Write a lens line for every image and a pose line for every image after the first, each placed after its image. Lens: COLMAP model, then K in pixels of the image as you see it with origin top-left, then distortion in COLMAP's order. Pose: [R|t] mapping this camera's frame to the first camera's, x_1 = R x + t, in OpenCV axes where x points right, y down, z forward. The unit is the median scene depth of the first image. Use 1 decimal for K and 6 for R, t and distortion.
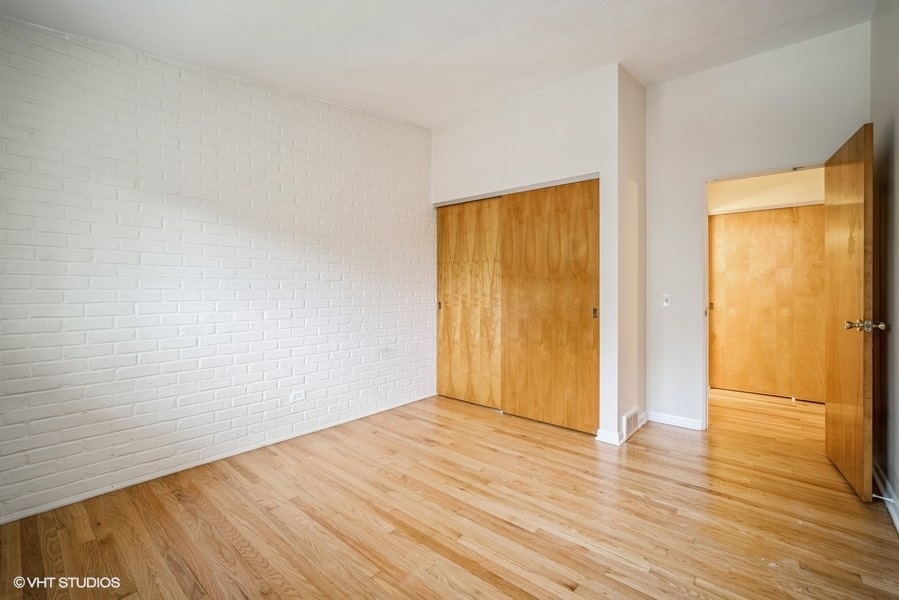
lens RADIAL K [[391.1, 0, 447.1], [0, 391.1, 294.9], [0, 0, 1]] dist [-0.011541, 0.004294]
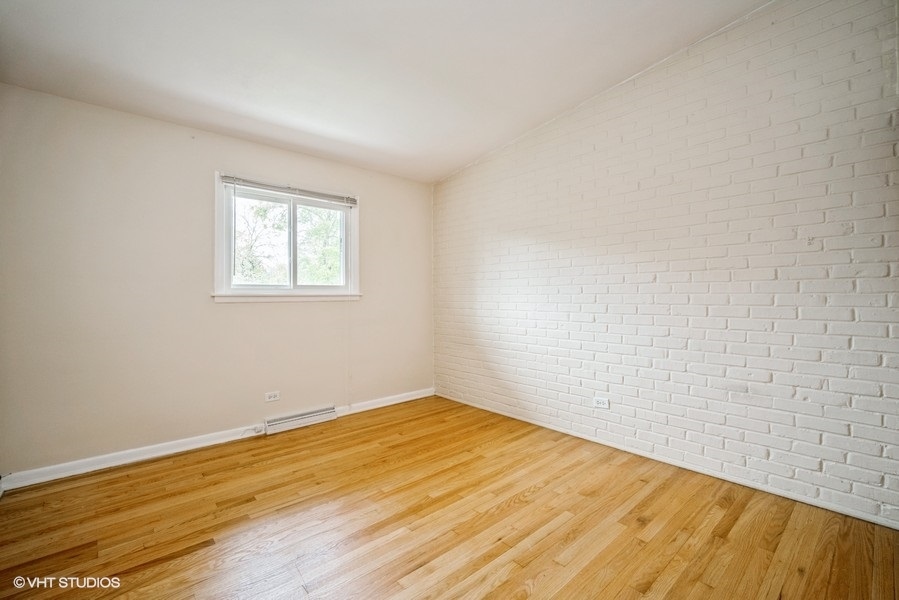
lens RADIAL K [[391.1, 0, 448.7], [0, 391.1, 306.2], [0, 0, 1]] dist [-0.011541, 0.004294]
pose [[-0.123966, 0.024857, -0.991975, 0.758228], [-0.010516, 0.999597, 0.026362, -0.005856], [0.992231, 0.013700, -0.123655, 0.888143]]
